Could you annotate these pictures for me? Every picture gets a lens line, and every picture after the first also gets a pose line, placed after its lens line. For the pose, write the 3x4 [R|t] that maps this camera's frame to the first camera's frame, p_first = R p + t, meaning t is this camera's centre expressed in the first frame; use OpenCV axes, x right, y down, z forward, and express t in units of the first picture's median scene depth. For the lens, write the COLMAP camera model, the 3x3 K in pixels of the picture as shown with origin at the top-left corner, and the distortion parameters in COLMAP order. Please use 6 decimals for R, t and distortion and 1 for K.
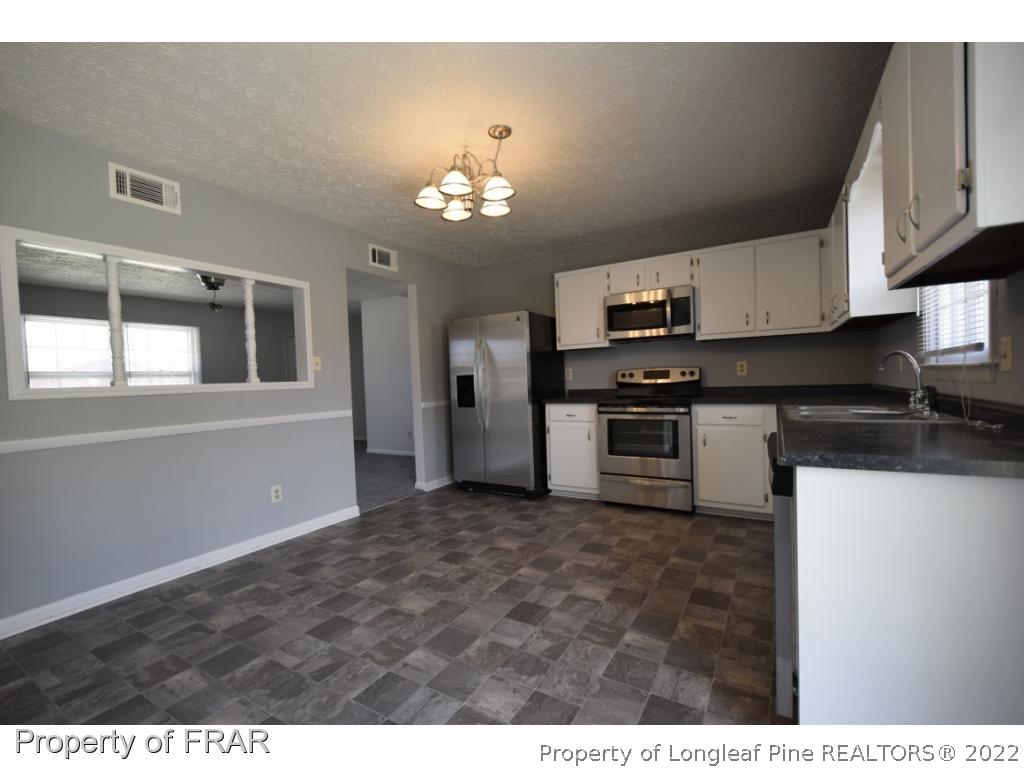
lens RADIAL K [[447.2, 0, 507.3], [0, 447.2, 392.6], [0, 0, 1]] dist [0.009726, -0.008397]
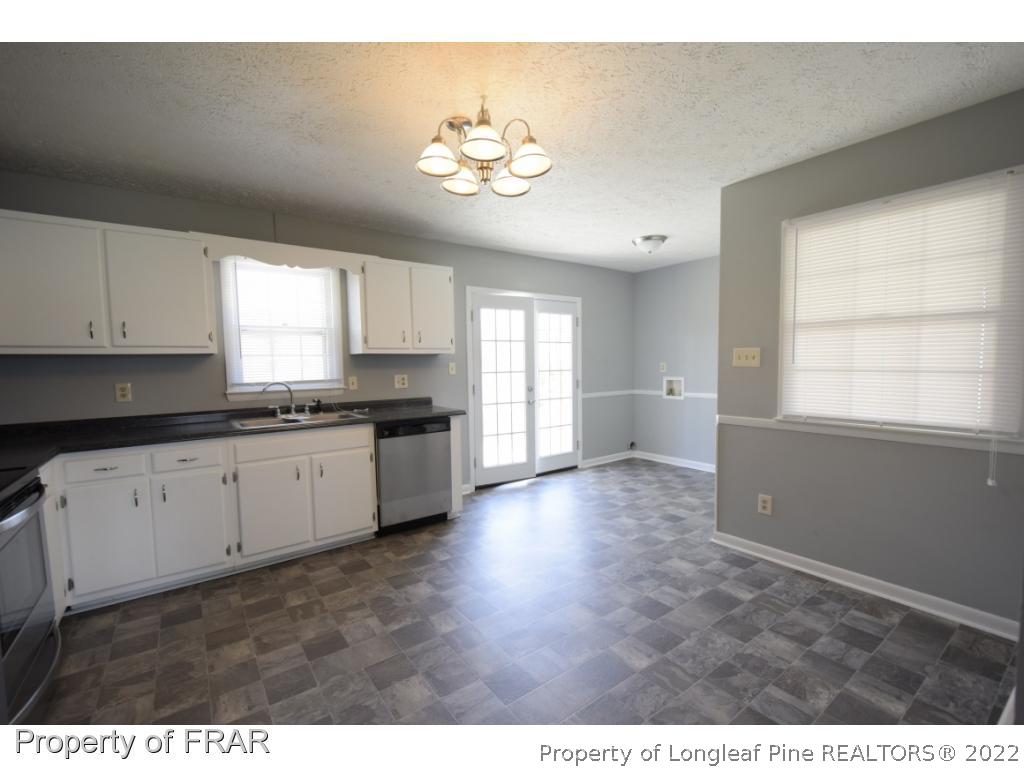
lens RADIAL K [[447.2, 0, 507.3], [0, 447.2, 392.6], [0, 0, 1]] dist [0.009726, -0.008397]
pose [[-0.922354, 0.024868, 0.385545, -0.353817], [0.060288, 0.994966, 0.080053, -0.091964], [-0.381614, 0.097081, -0.919210, 1.489337]]
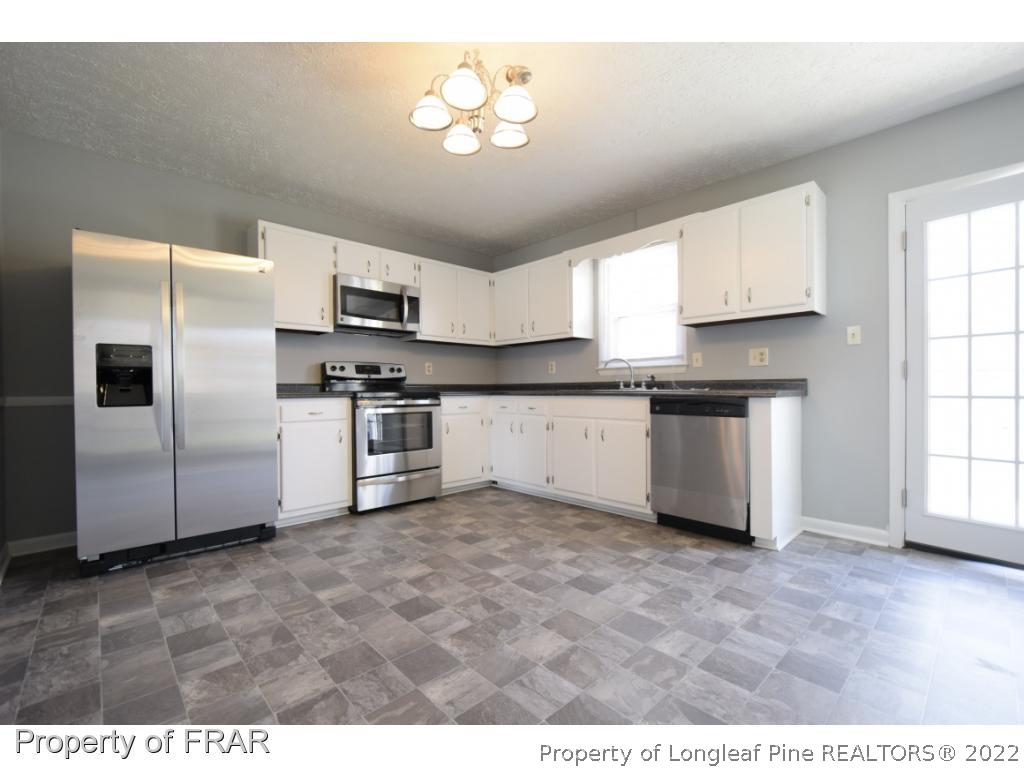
lens RADIAL K [[447.2, 0, 507.3], [0, 447.2, 392.6], [0, 0, 1]] dist [0.009726, -0.008397]
pose [[0.269629, 0.025069, 0.962638, -0.708104], [0.024948, 0.999144, -0.033007, 0.067535], [-0.962641, 0.032915, 0.268773, 0.647979]]
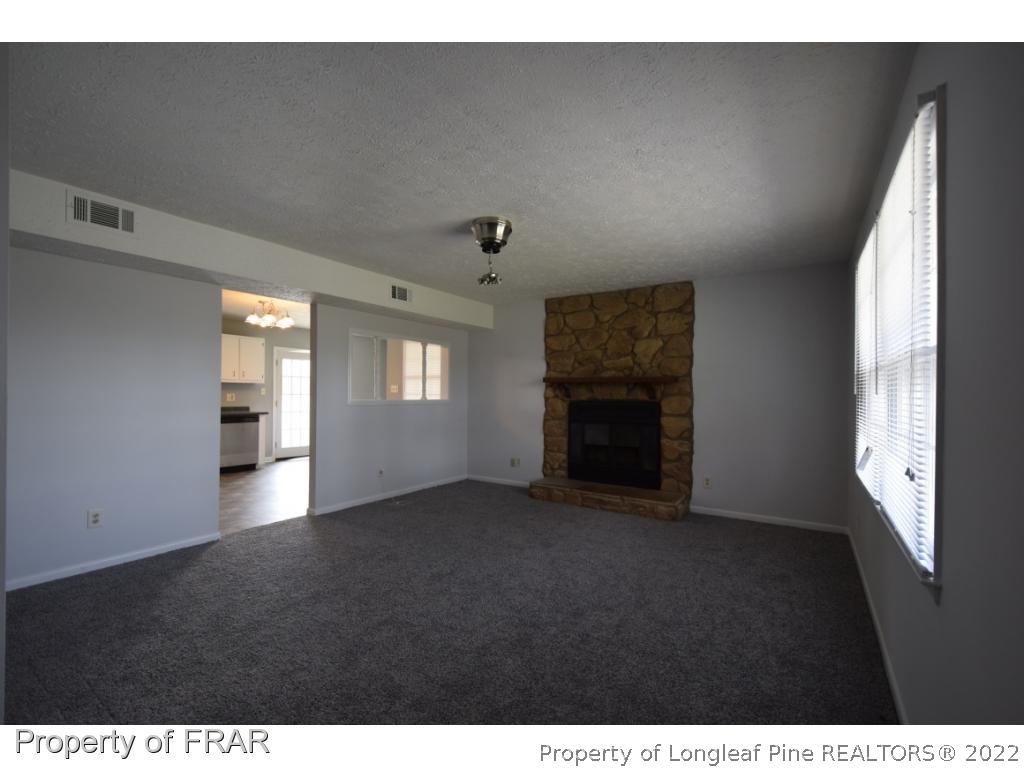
lens RADIAL K [[447.2, 0, 507.3], [0, 447.2, 392.6], [0, 0, 1]] dist [0.009726, -0.008397]
pose [[-0.998413, 0.026846, 0.049500, -1.201338], [0.028045, 0.999326, 0.023695, -0.078783], [-0.048830, 0.025046, -0.998493, 2.785929]]
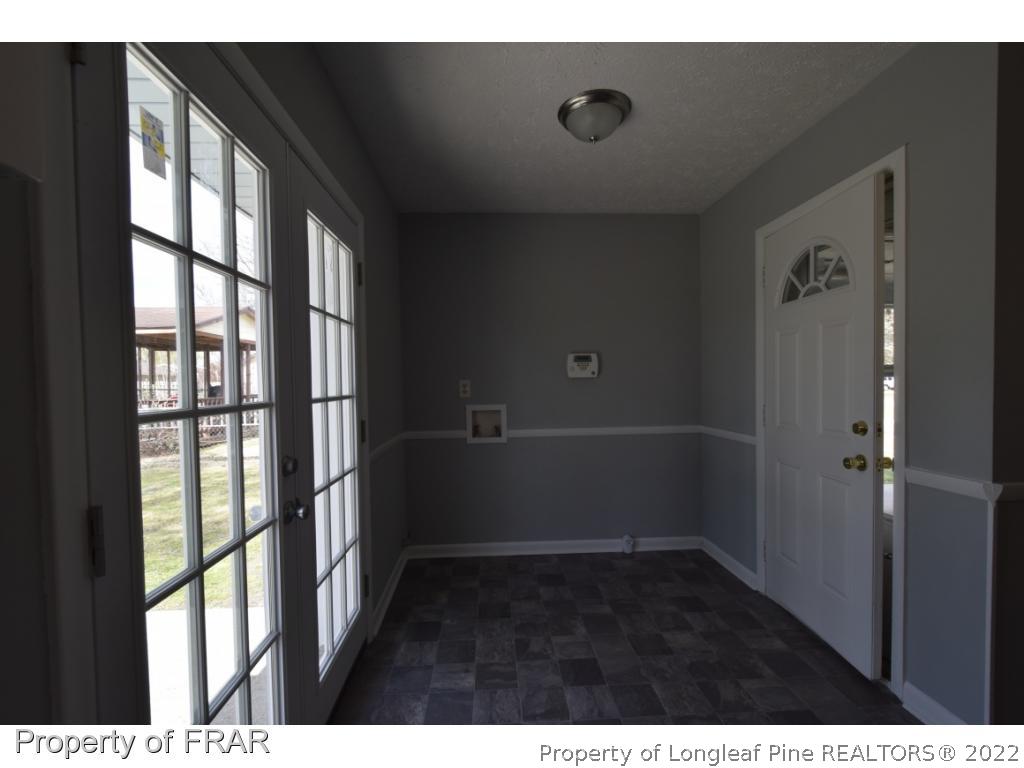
lens RADIAL K [[447.2, 0, 507.3], [0, 447.2, 392.6], [0, 0, 1]] dist [0.009726, -0.008397]
pose [[-0.829189, 0.063525, -0.555347, 0.282456], [0.029436, 0.997105, 0.070105, -0.069155], [0.558193, 0.041783, -0.828659, 0.432125]]
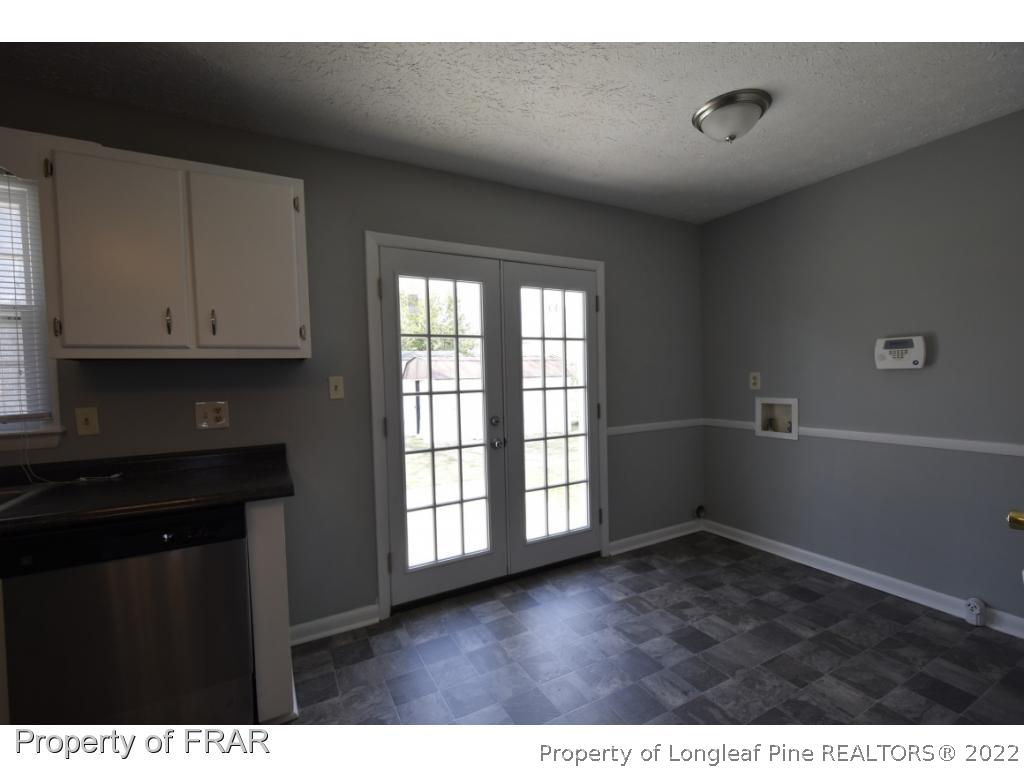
lens RADIAL K [[447.2, 0, 507.3], [0, 447.2, 392.6], [0, 0, 1]] dist [0.009726, -0.008397]
pose [[-0.859911, 0.037756, 0.509046, -0.269399], [0.070751, 0.996451, 0.045610, -0.069463], [-0.505517, 0.075236, -0.859530, 0.717549]]
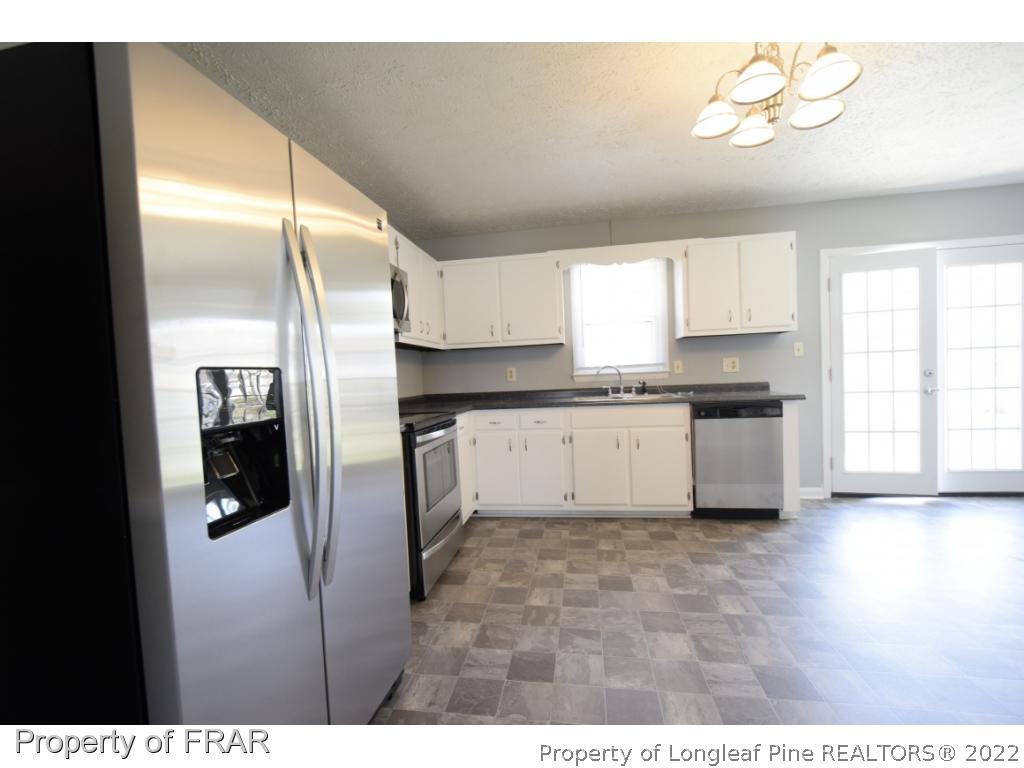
lens RADIAL K [[447.2, 0, 507.3], [0, 447.2, 392.6], [0, 0, 1]] dist [0.009726, -0.008397]
pose [[-0.369393, 0.015542, 0.929143, -0.493643], [0.082432, 0.996467, 0.016104, -0.030685], [-0.925610, 0.082540, -0.369369, 1.440090]]
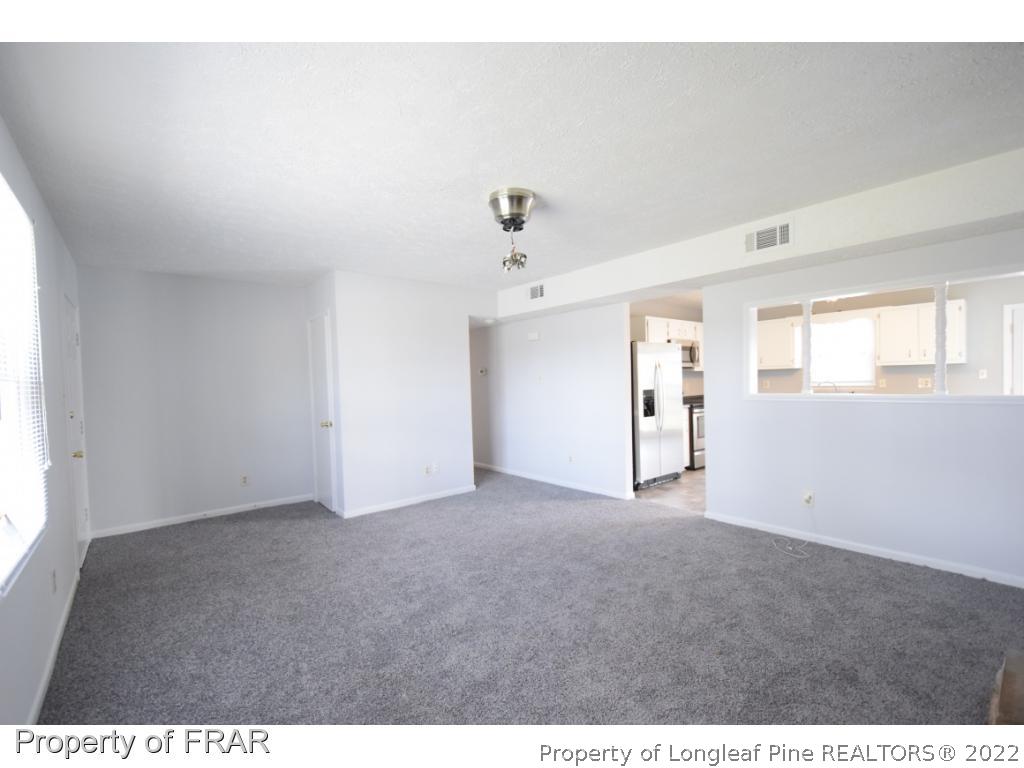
lens RADIAL K [[447.2, 0, 507.3], [0, 447.2, 392.6], [0, 0, 1]] dist [0.009726, -0.008397]
pose [[0.330313, -0.001060, 0.943871, -1.988997], [0.042685, 0.998993, -0.013816, -0.045241], [-0.942906, 0.044853, 0.330026, 1.436712]]
